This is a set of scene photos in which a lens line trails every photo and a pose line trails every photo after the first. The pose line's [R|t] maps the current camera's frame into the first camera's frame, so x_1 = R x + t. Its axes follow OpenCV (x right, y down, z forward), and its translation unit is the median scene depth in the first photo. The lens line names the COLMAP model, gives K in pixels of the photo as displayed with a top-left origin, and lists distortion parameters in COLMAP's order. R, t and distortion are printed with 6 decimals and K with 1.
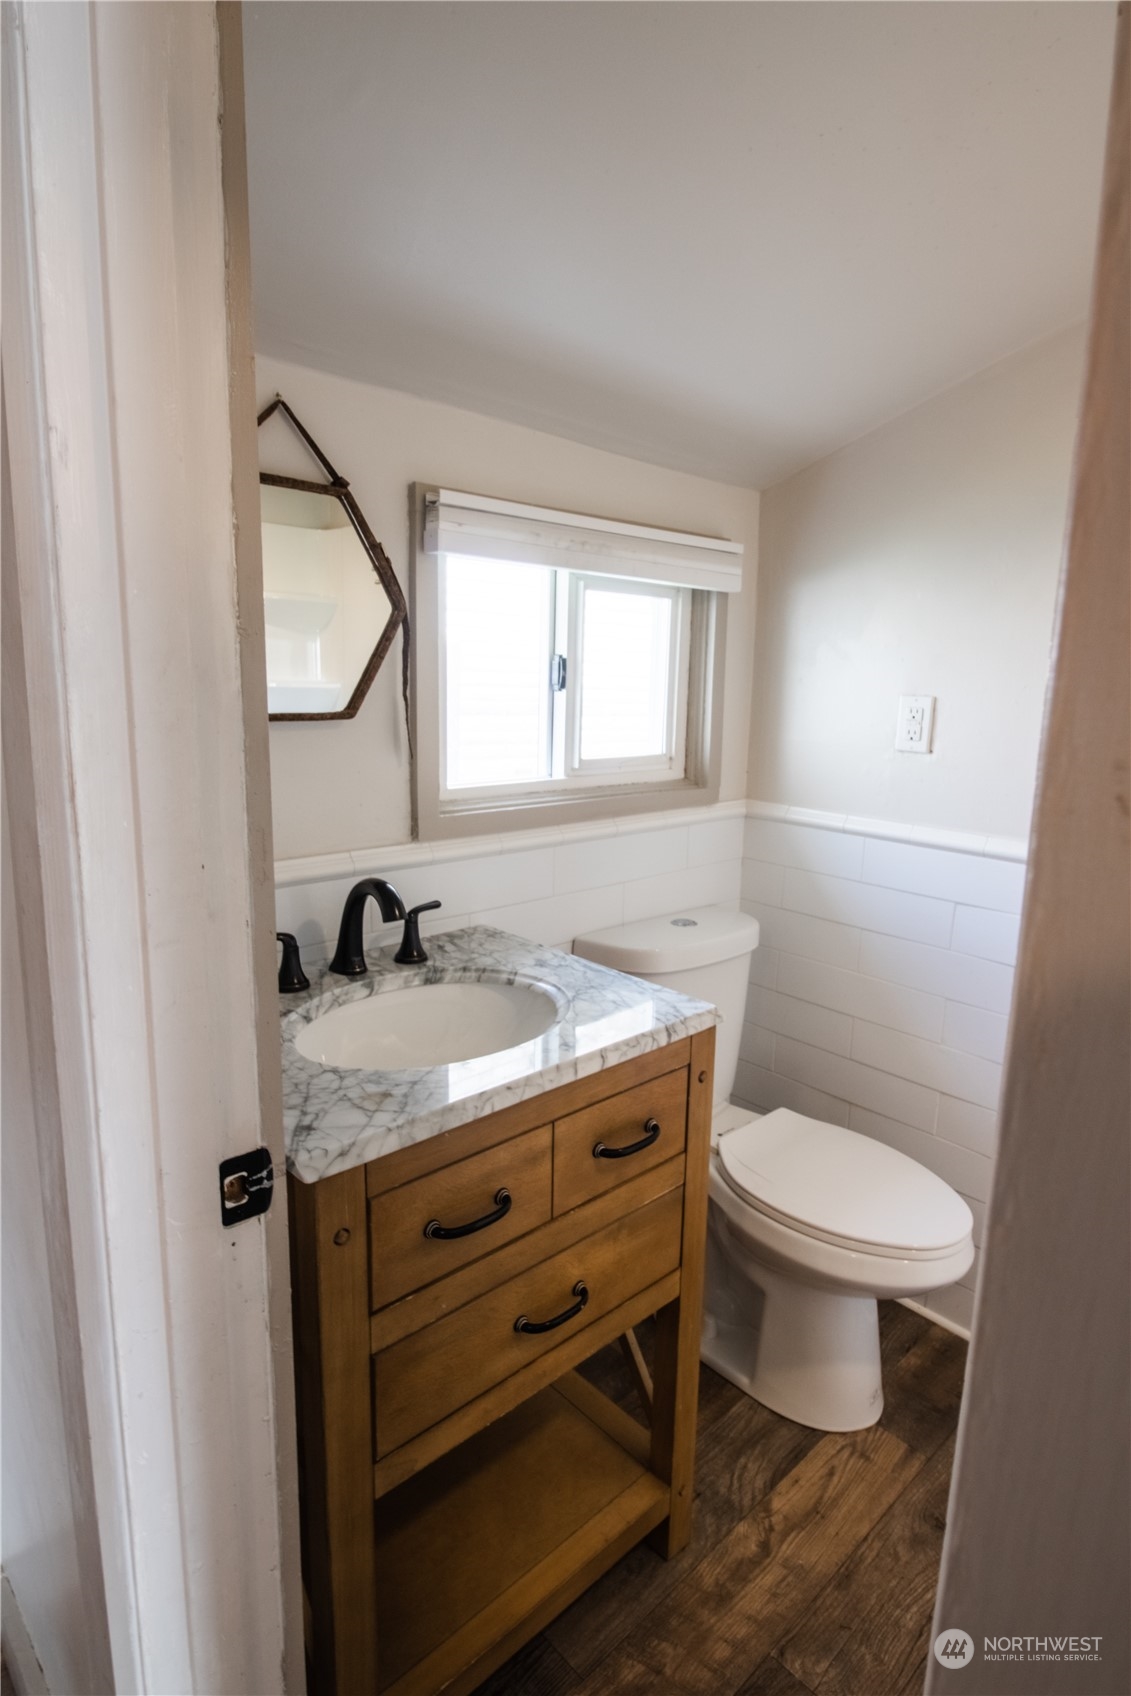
lens RADIAL K [[926.3, 0, 564.8], [0, 926.3, 846.4], [0, 0, 1]] dist [-0.007945, -0.005485]
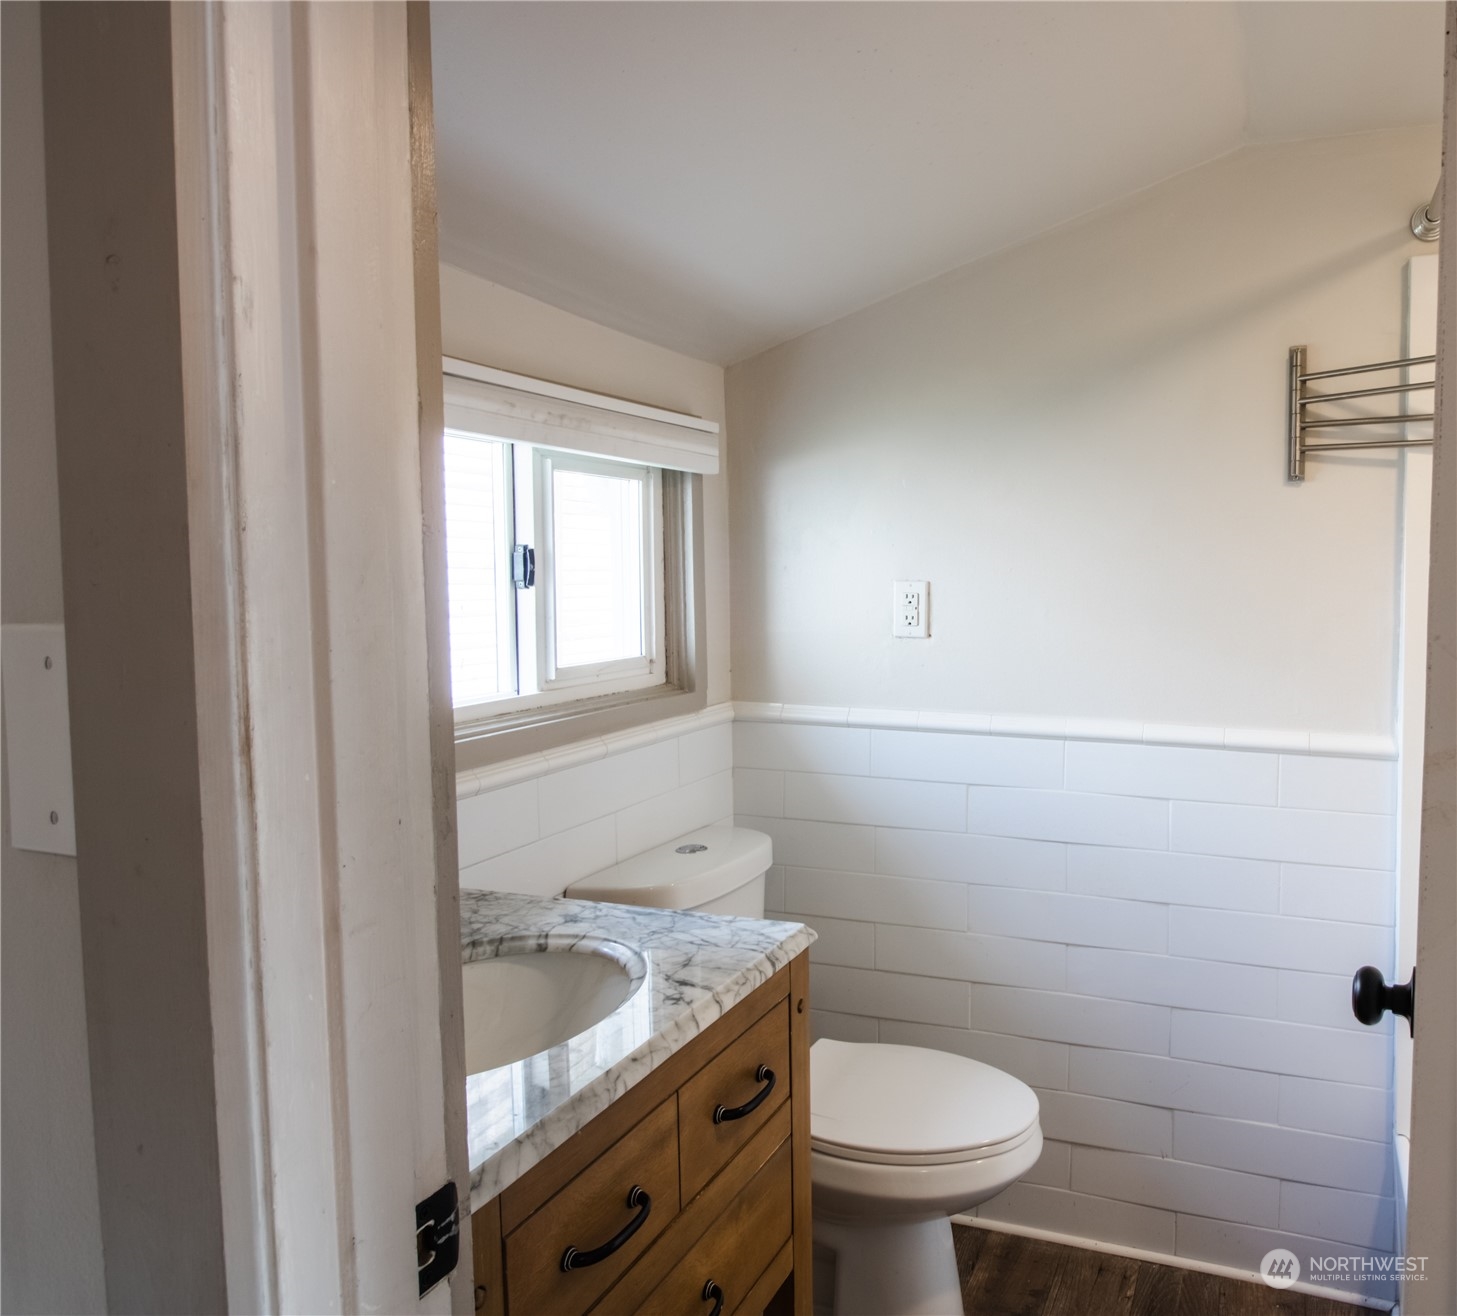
lens RADIAL K [[1283.8, 0, 730.2], [0, 1283.8, 655.8], [0, 0, 1]] dist [-0.011467, -0.034696]
pose [[0.855876, -0.060716, 0.513604, -0.494383], [0.114361, 0.990720, -0.073454, -0.004315], [-0.504378, 0.121604, 0.854877, -0.067328]]
